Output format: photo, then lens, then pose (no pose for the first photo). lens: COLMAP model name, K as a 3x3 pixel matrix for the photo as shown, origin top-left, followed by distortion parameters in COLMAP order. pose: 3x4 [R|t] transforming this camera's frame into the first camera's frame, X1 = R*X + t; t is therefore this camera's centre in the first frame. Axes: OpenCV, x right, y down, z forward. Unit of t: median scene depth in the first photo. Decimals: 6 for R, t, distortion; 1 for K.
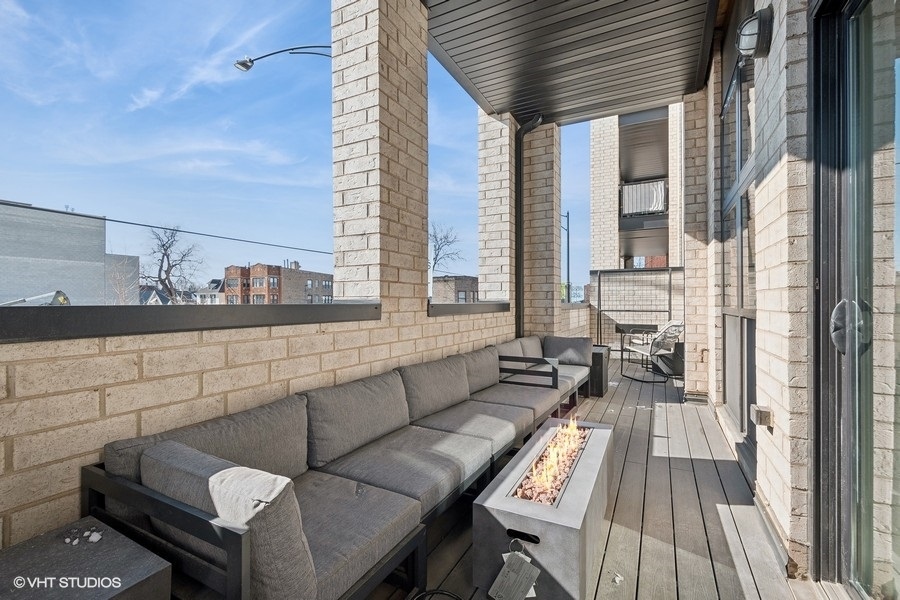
lens RADIAL K [[397.1, 0, 455.7], [0, 397.1, 303.5], [0, 0, 1]] dist [0.000801, -0.000124]
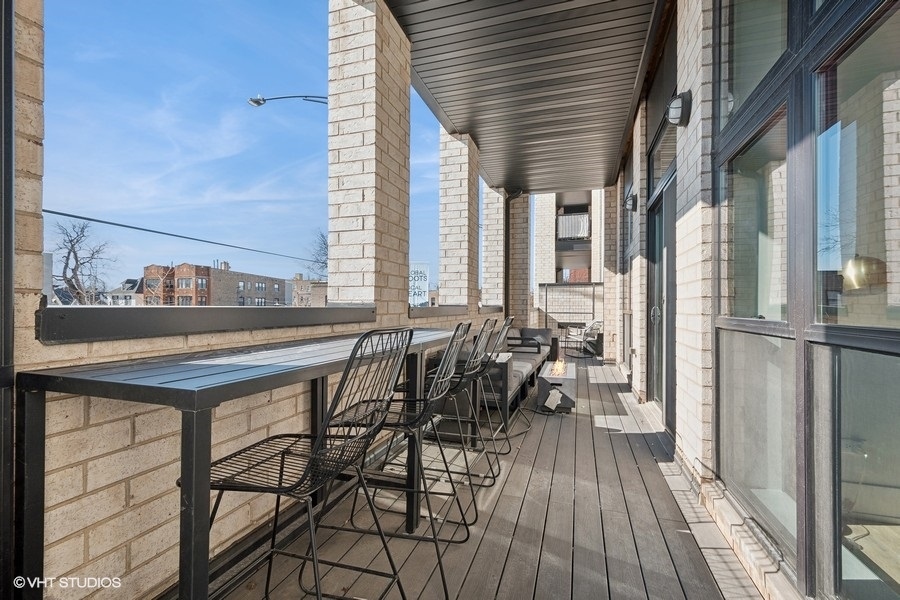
lens RADIAL K [[396.0, 0, 454.3], [0, 396.0, 306.9], [0, 0, 1]] dist [0.001913, 0.000335]
pose [[0.985840, 0.005865, 0.167586, -0.126894], [-0.005809, 0.999983, -0.000827, 0.000542], [-0.167588, -0.000158, 0.985857, -0.211224]]
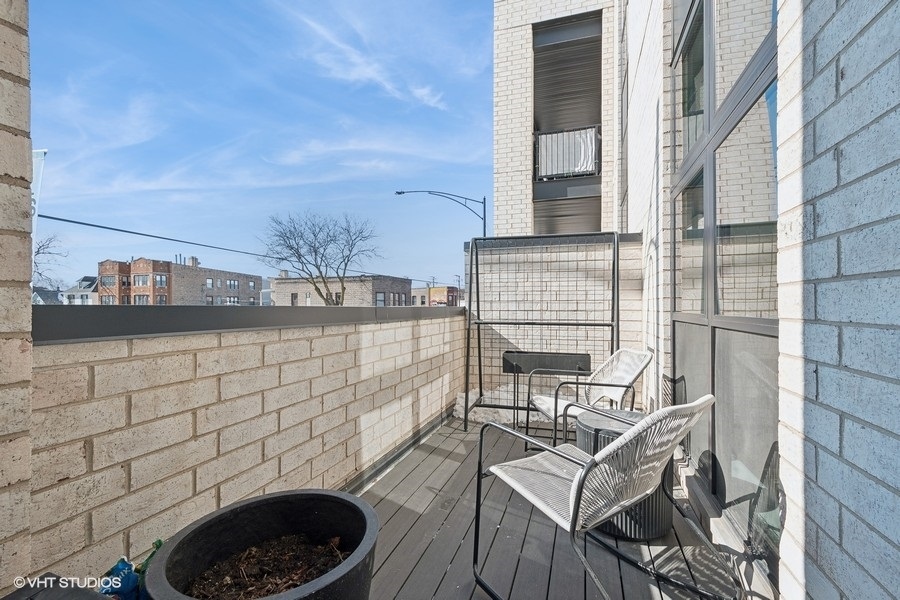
lens RADIAL K [[396.0, 0, 454.3], [0, 396.0, 306.9], [0, 0, 1]] dist [0.001913, 0.000335]
pose [[0.987737, 0.002445, 0.156106, 0.174762], [-0.002764, 0.999995, 0.001830, -0.001020], [-0.156101, -0.002239, 0.987739, 0.354457]]
